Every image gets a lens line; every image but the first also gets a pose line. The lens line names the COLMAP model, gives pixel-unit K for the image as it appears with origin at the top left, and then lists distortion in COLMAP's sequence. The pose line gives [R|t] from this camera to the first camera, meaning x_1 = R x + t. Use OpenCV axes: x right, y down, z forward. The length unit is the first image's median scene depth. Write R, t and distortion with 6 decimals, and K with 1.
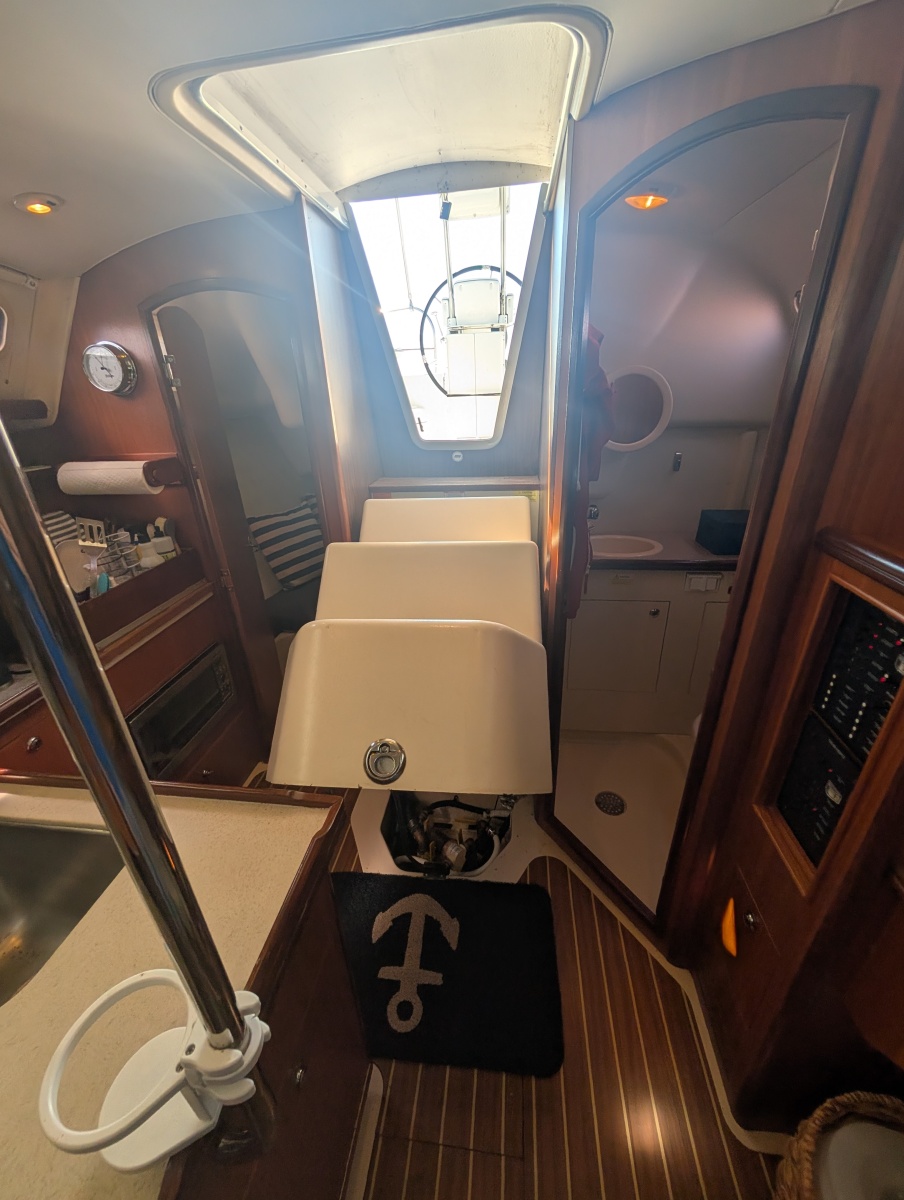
lens RADIAL K [[456.8, 0, 453.3], [0, 456.8, 603.6], [0, 0, 1]] dist [0.000472, 0.000096]
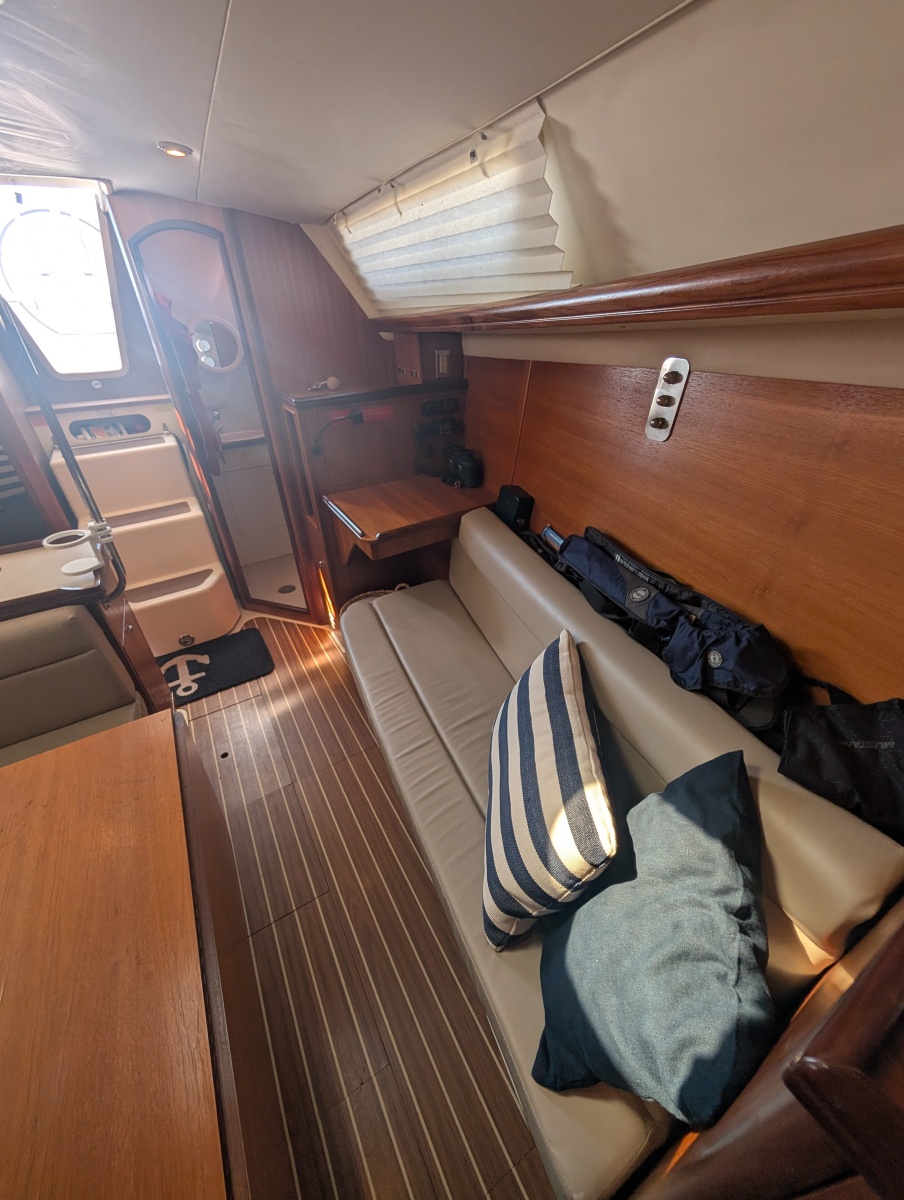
lens RADIAL K [[456.8, 0, 453.3], [0, 456.8, 603.6], [0, 0, 1]] dist [0.000472, 0.000096]
pose [[0.790853, -0.317582, 0.523156, -0.095986], [0.255372, 0.948091, 0.189494, 0.416703], [-0.556180, -0.016263, 0.830903, -0.978818]]
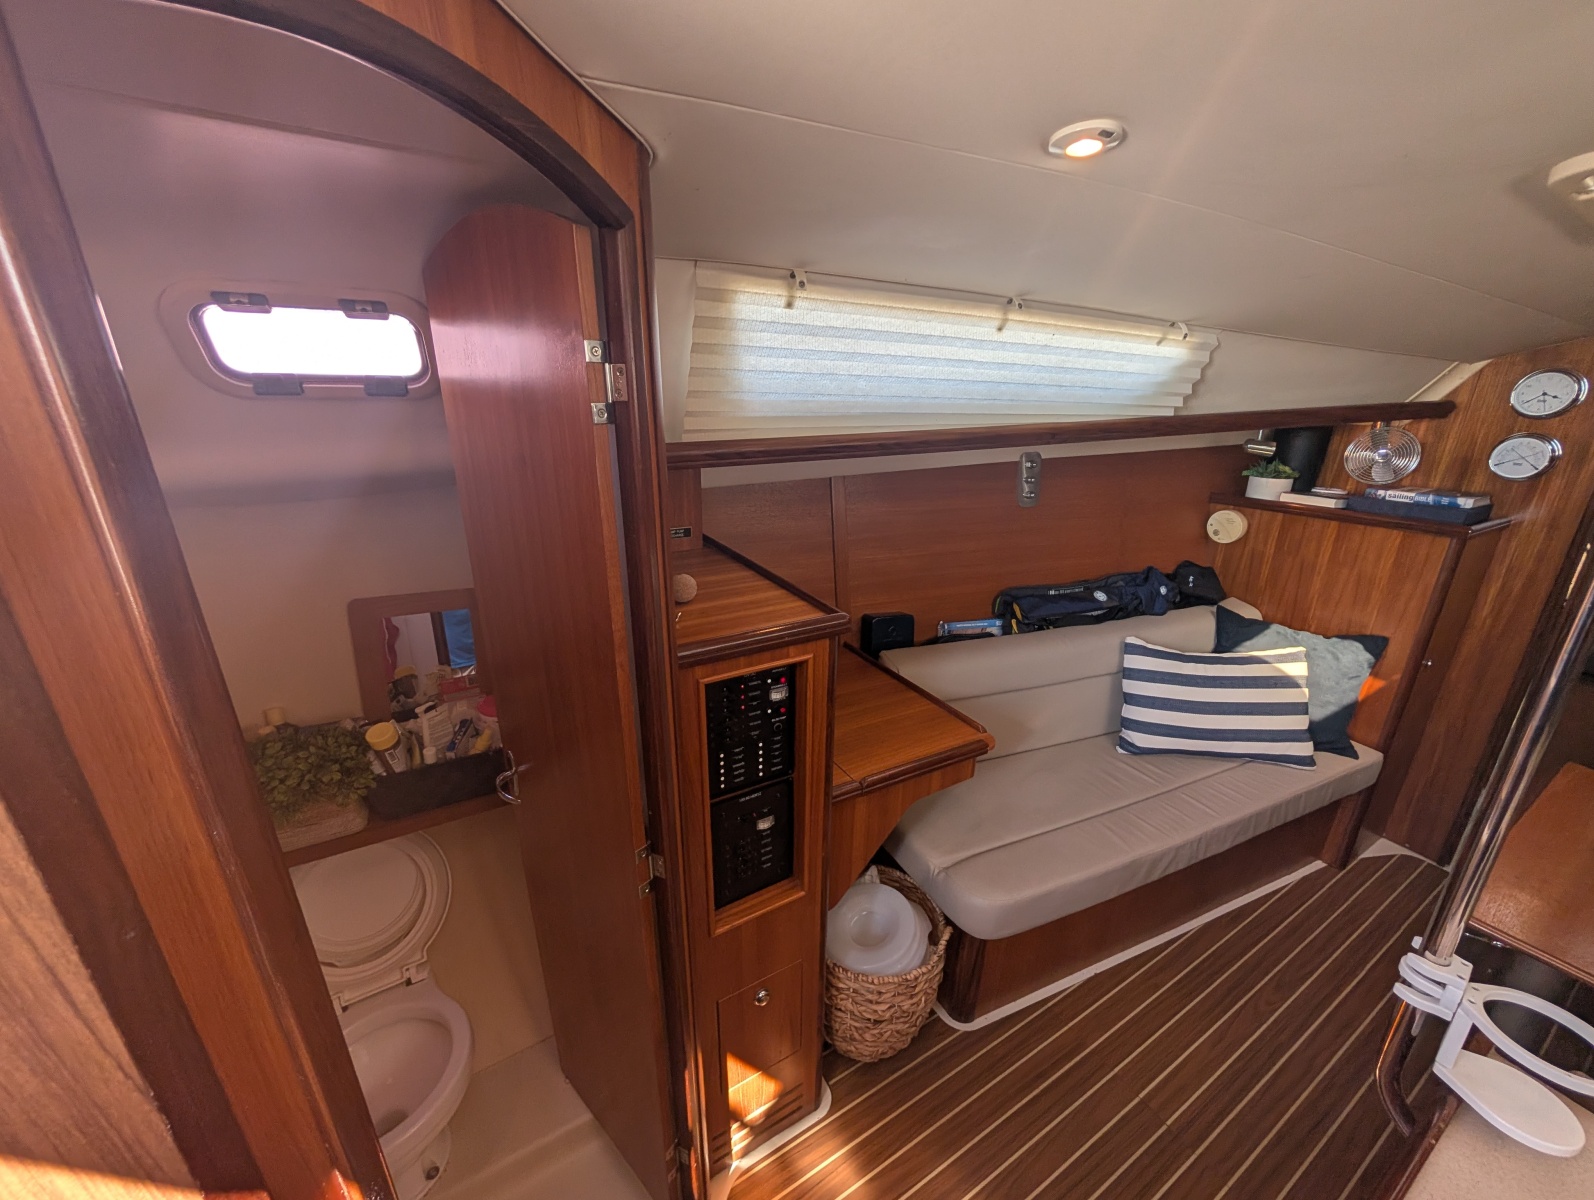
lens RADIAL K [[606.7, 0, 802.3], [0, 606.7, 598.0], [0, 0, 1]] dist [0.000472, 0.000096]
pose [[-0.605525, -0.230108, 0.761833, -0.128487], [0.348135, 0.784241, 0.513584, -0.410774], [-0.715640, 0.576208, -0.394769, 0.652189]]
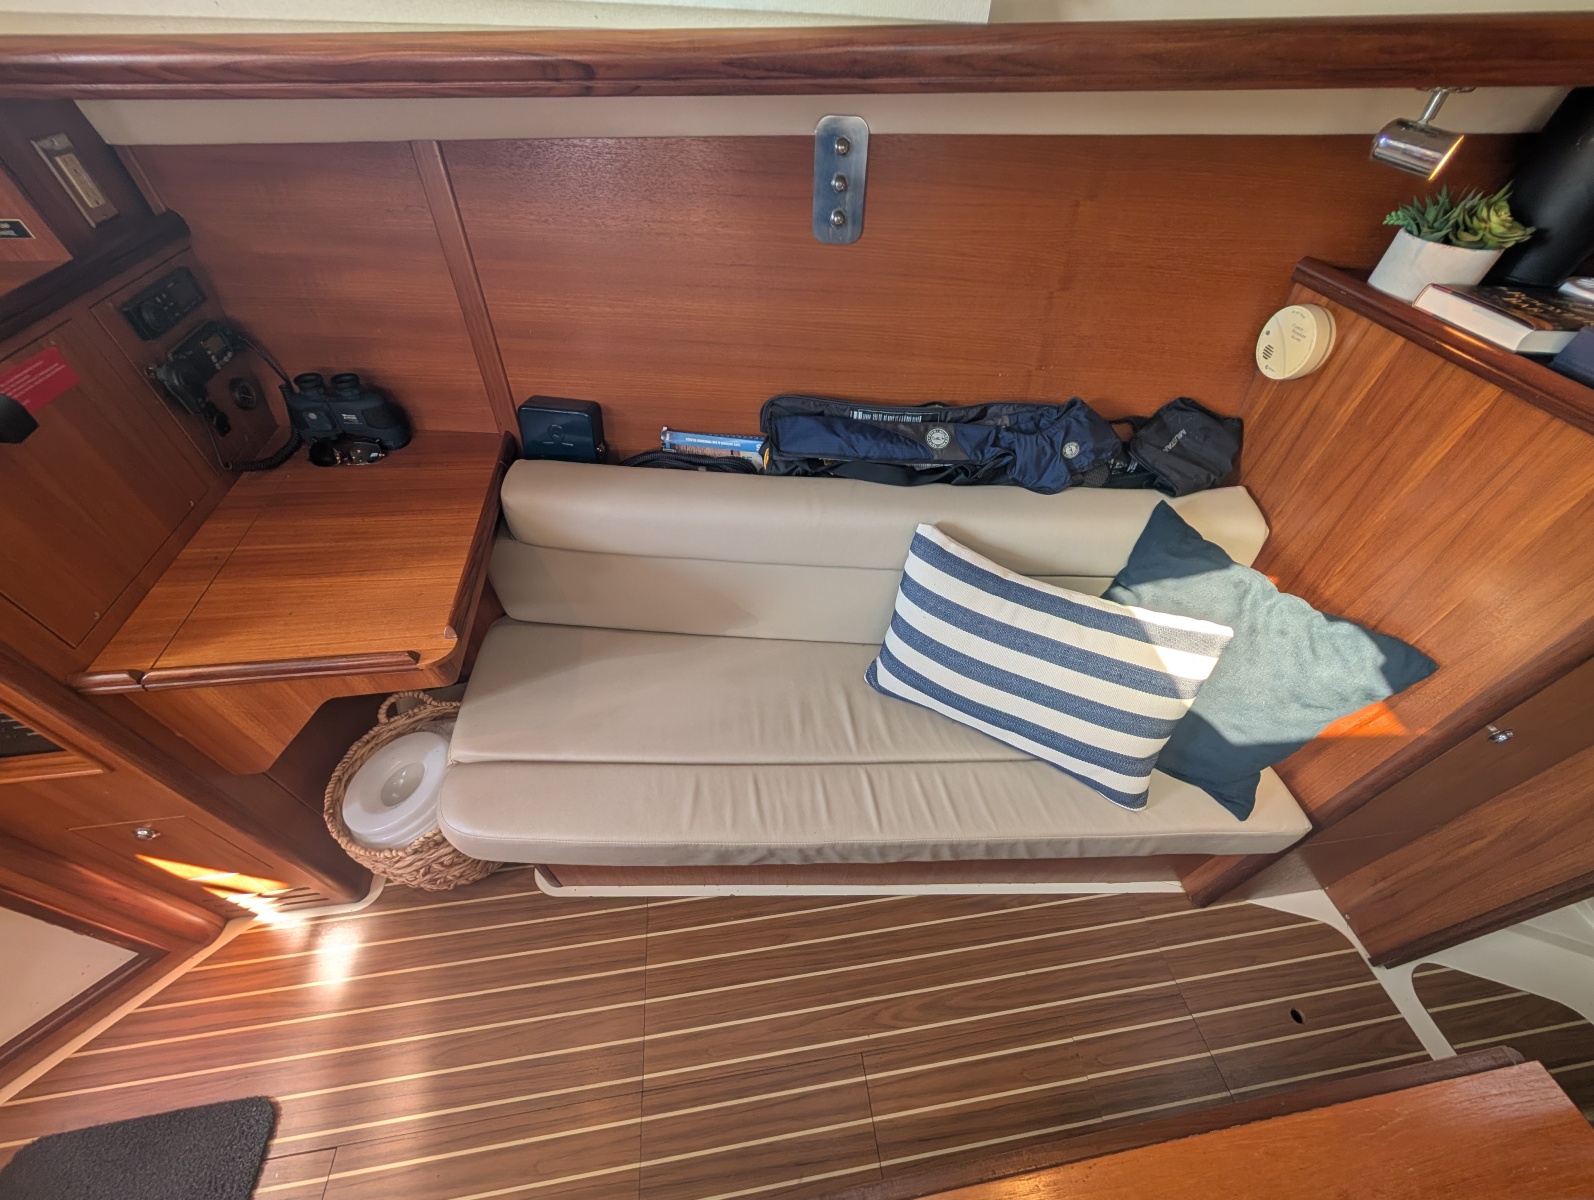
lens RADIAL K [[606.7, 0, 802.3], [0, 606.7, 598.0], [0, 0, 1]] dist [0.000472, 0.000096]
pose [[-0.263080, -0.678169, 0.686204, -0.123759], [0.394668, 0.573374, 0.717969, 0.059044], [-0.880356, 0.459706, 0.116809, -0.317862]]
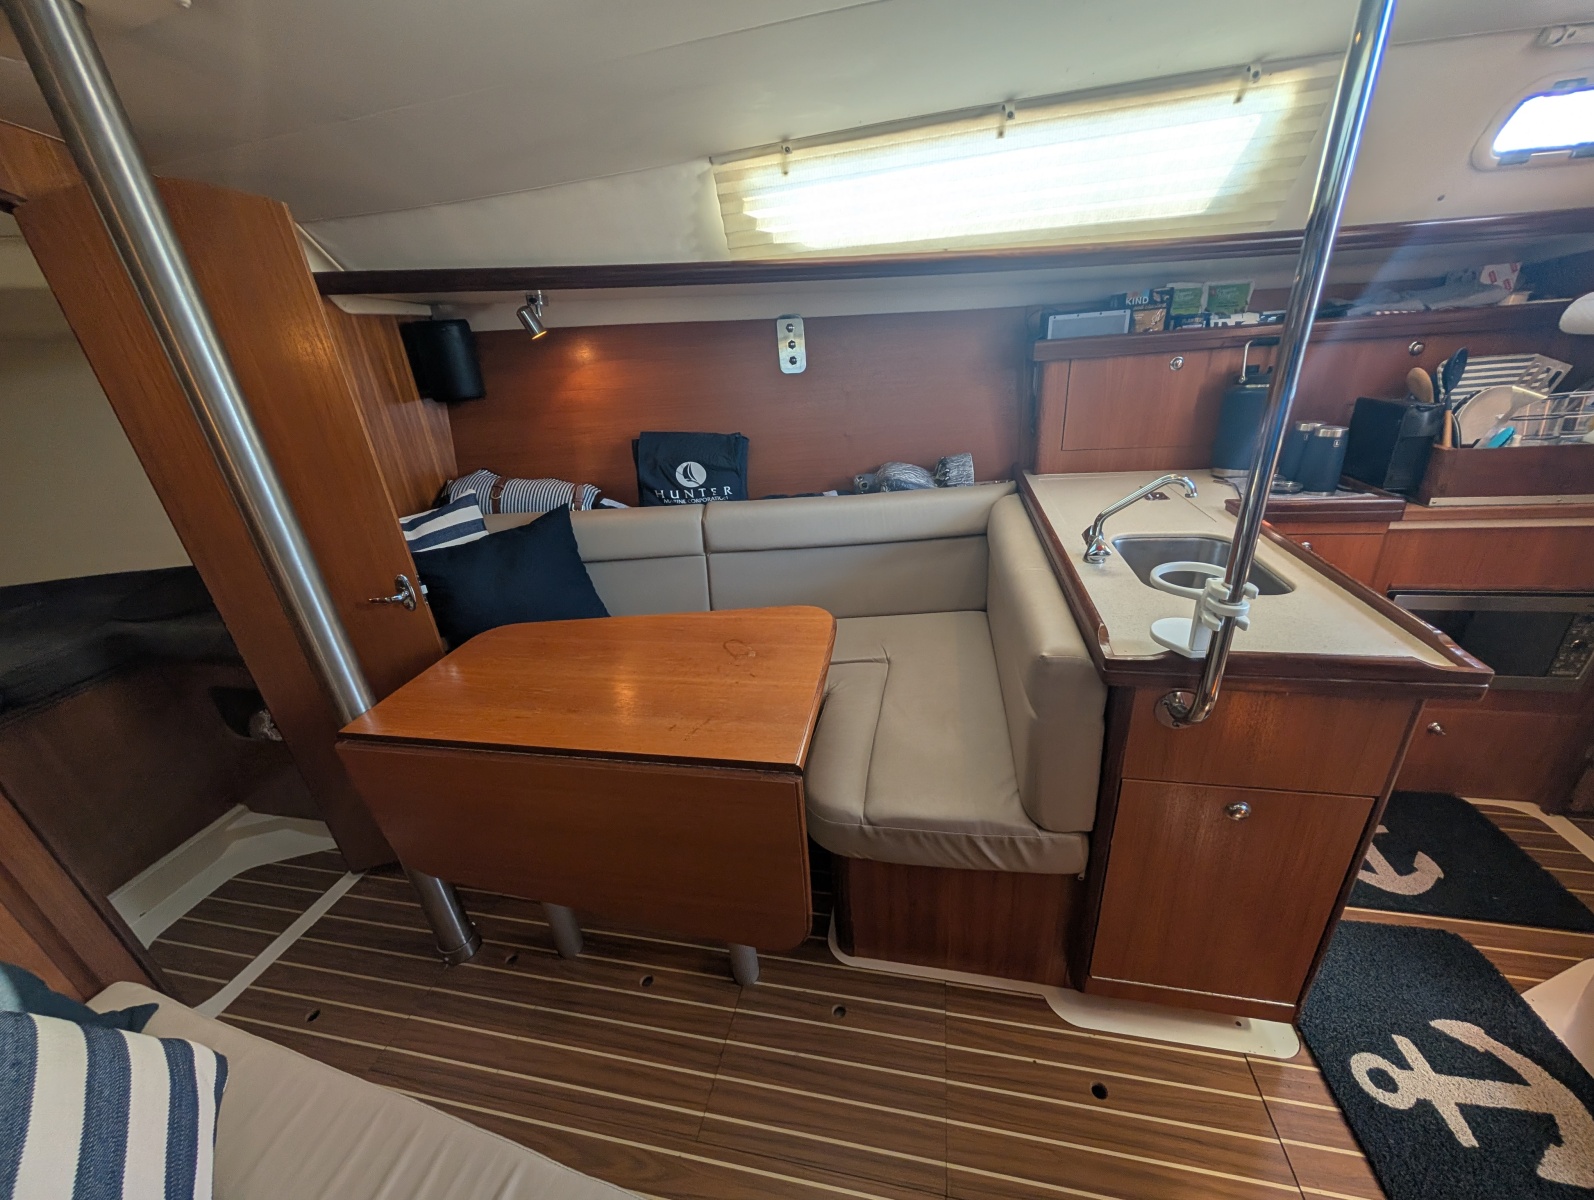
lens RADIAL K [[606.7, 0, 802.3], [0, 606.7, 598.0], [0, 0, 1]] dist [0.000472, 0.000096]
pose [[-0.080665, 0.438724, -0.894994, 0.416771], [-0.350113, 0.828232, 0.437552, 0.146076], [0.933228, 0.348644, 0.086794, -0.162766]]
